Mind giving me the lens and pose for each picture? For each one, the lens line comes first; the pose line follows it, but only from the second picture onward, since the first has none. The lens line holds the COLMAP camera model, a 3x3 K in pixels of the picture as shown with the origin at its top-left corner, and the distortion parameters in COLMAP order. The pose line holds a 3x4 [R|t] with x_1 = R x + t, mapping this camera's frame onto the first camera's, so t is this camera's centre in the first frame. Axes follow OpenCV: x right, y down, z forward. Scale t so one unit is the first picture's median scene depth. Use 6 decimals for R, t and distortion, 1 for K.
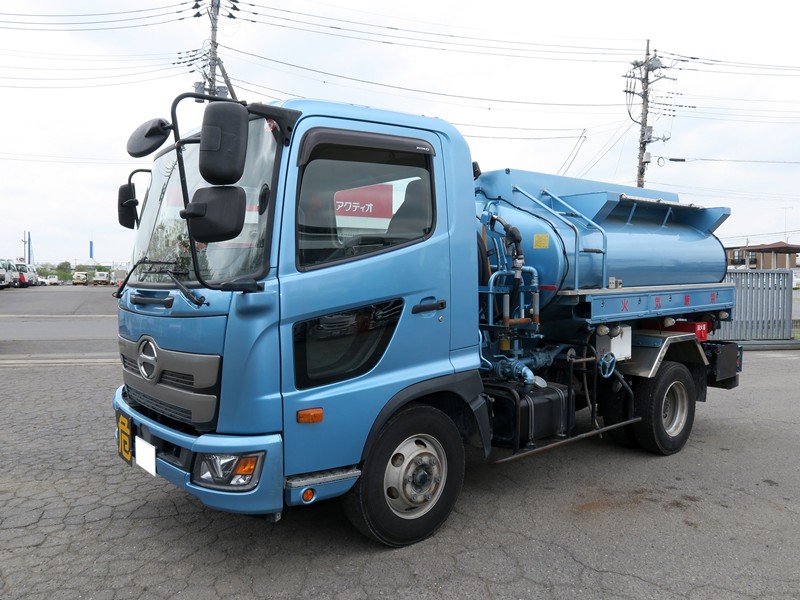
lens RADIAL K [[617.6, 0, 400.0], [0, 617.6, 300.0], [0, 0, 1]] dist [-0.008011, -0.004706]
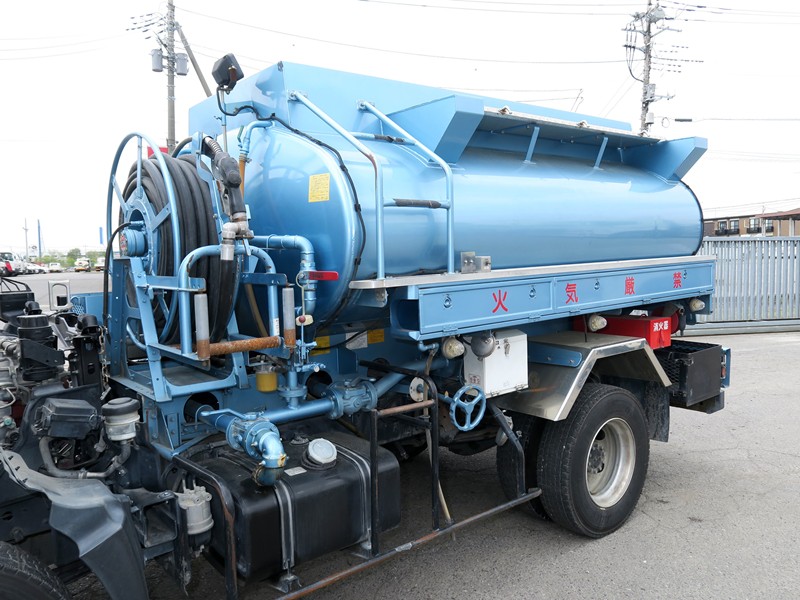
lens RADIAL K [[617.6, 0, 400.0], [0, 617.6, 300.0], [0, 0, 1]] dist [-0.008011, -0.004706]
pose [[0.999450, -0.024032, -0.022853, 0.227757], [0.024824, 0.999078, 0.035030, -0.011579], [0.021990, -0.035578, 0.999125, 0.345085]]
